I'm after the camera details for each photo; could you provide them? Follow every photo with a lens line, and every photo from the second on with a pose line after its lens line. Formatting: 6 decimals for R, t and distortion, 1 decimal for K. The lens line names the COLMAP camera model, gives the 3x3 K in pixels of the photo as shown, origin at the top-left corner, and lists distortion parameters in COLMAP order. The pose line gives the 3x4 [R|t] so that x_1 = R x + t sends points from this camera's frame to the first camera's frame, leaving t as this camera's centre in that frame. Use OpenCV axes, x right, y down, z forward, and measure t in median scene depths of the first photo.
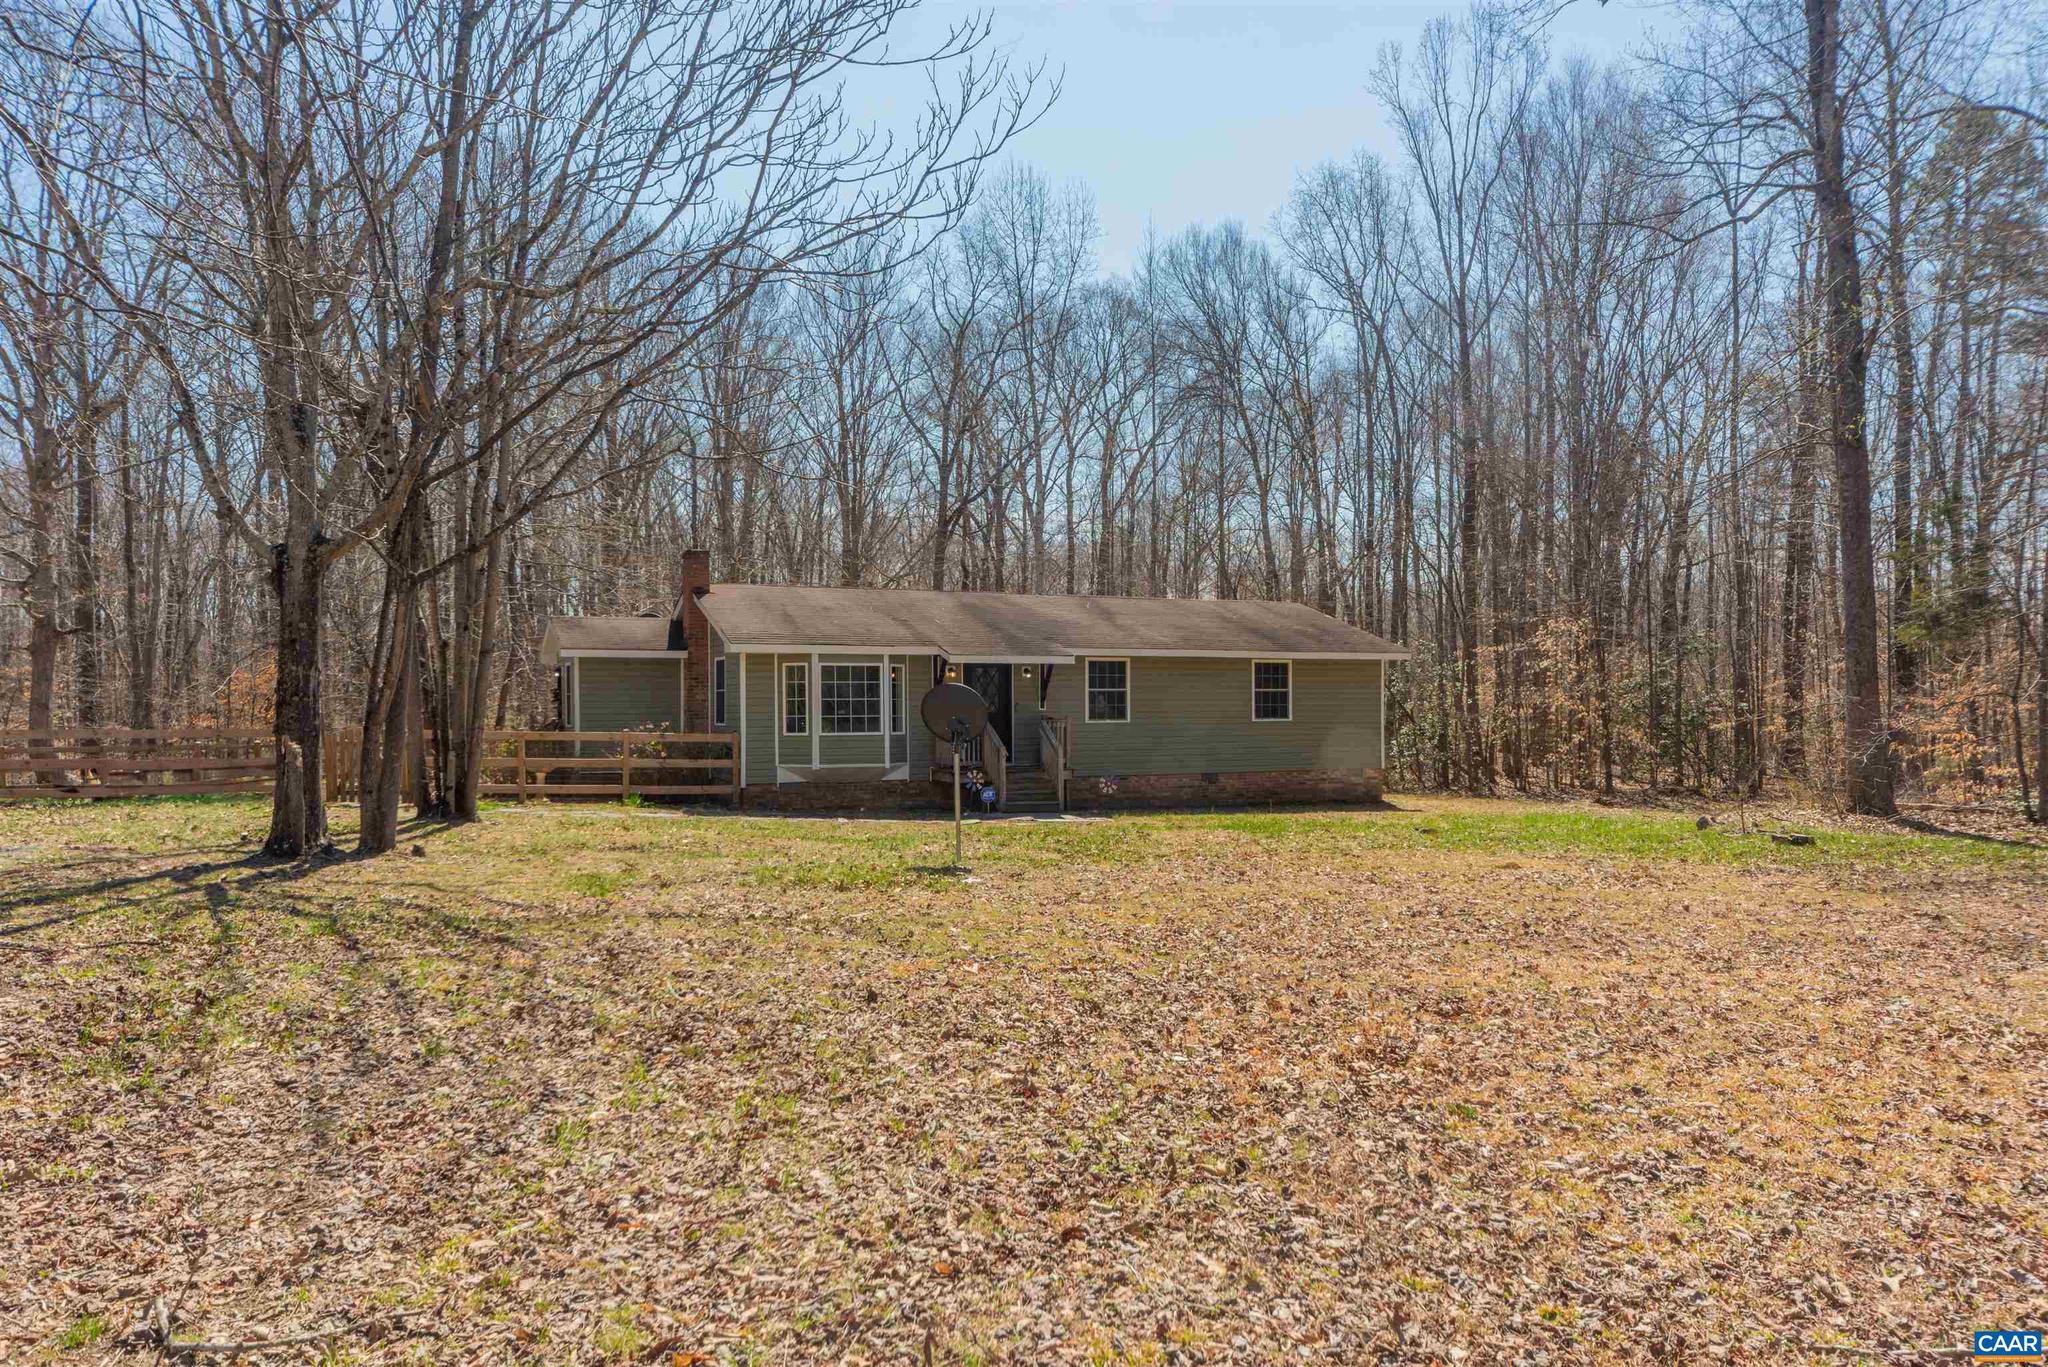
lens RADIAL K [[1398.7, 0, 1020.7], [0, 1398.7, 677.7], [0, 0, 1]] dist [-0.017746, 0.012533]
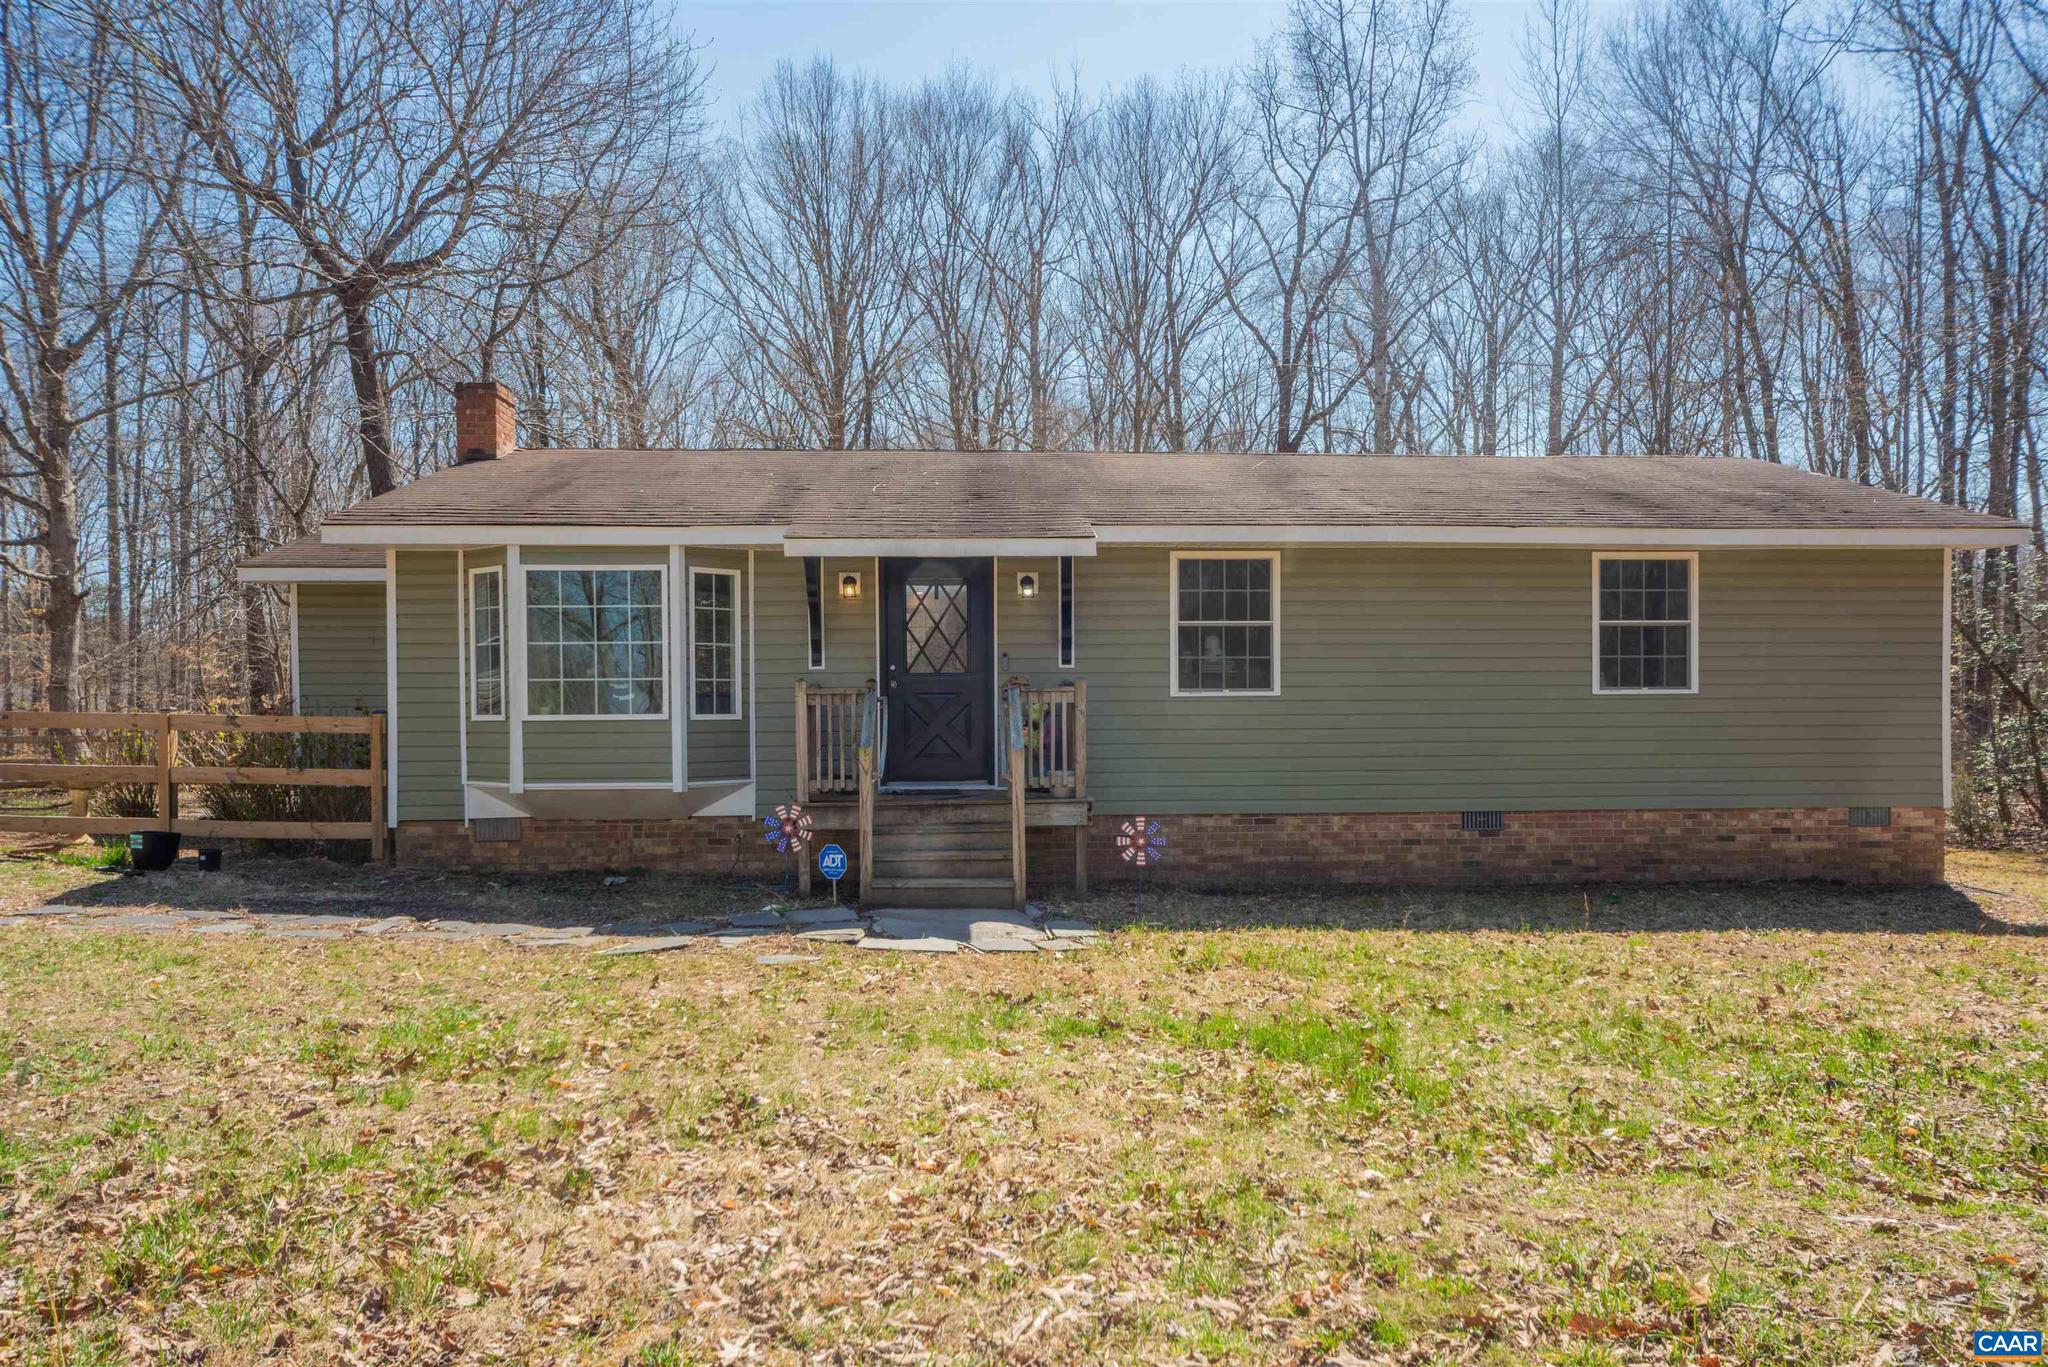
lens RADIAL K [[1398.7, 0, 1033.6], [0, 1398.7, 703.4], [0, 0, 1]] dist [-0.017746, 0.012533]
pose [[0.939671, -0.003411, -0.342064, 0.173239], [0.009511, 0.999824, 0.016160, 0.029180], [0.341948, -0.018438, 0.939538, 0.610761]]
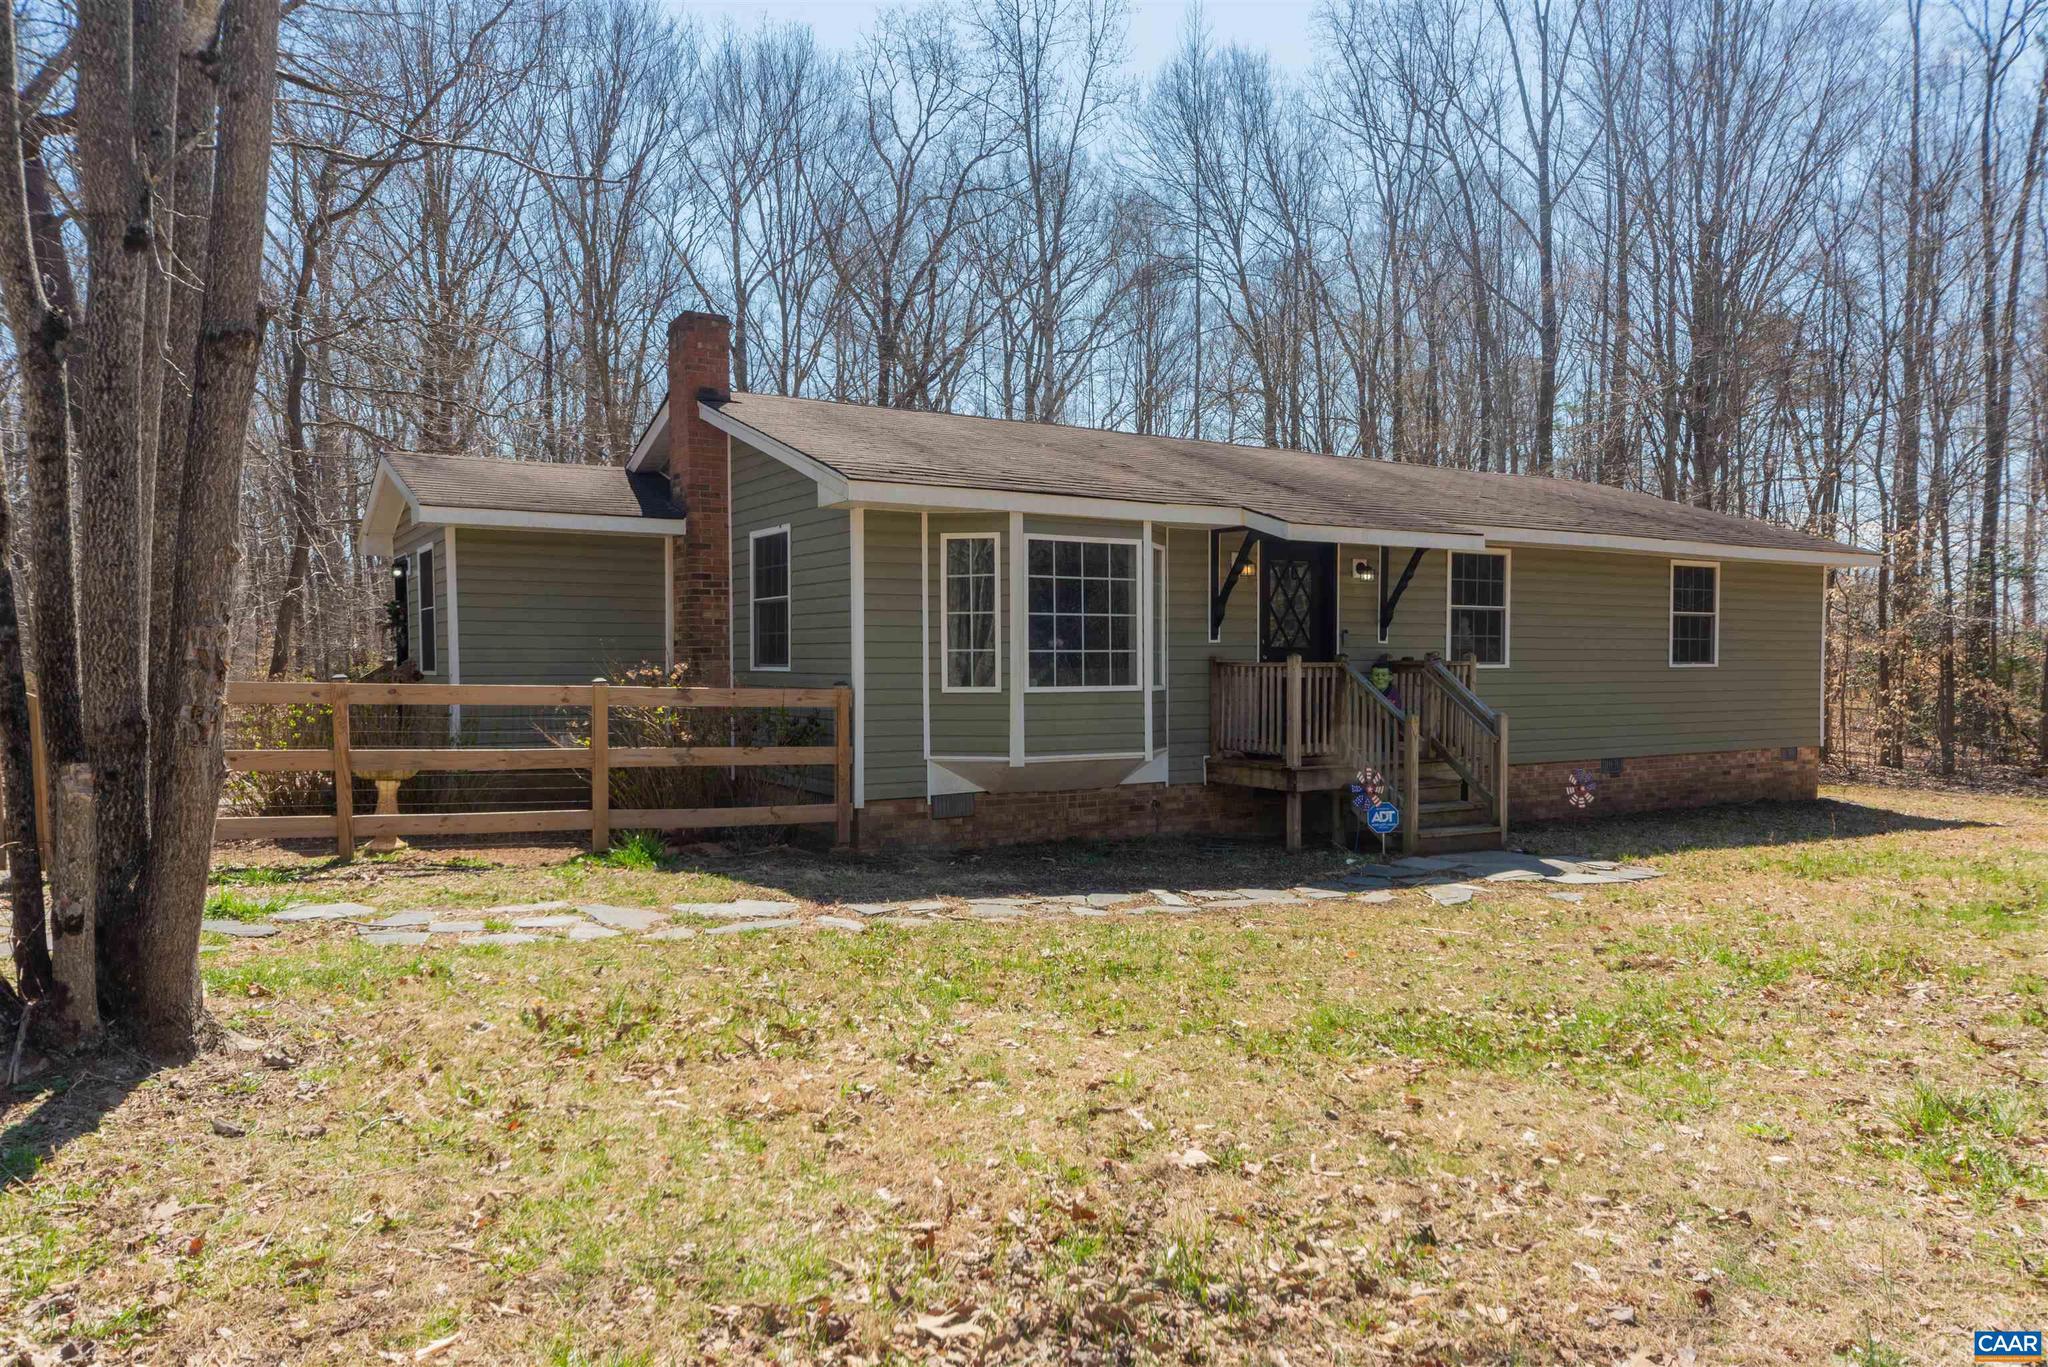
lens RADIAL K [[1398.7, 0, 1031.2], [0, 1398.7, 692.5], [0, 0, 1]] dist [-0.017746, 0.012533]
pose [[0.989742, -0.000360, 0.142864, -0.204126], [-0.005762, 0.999083, 0.042437, 0.021477], [-0.142749, -0.042825, 0.988832, 0.538083]]
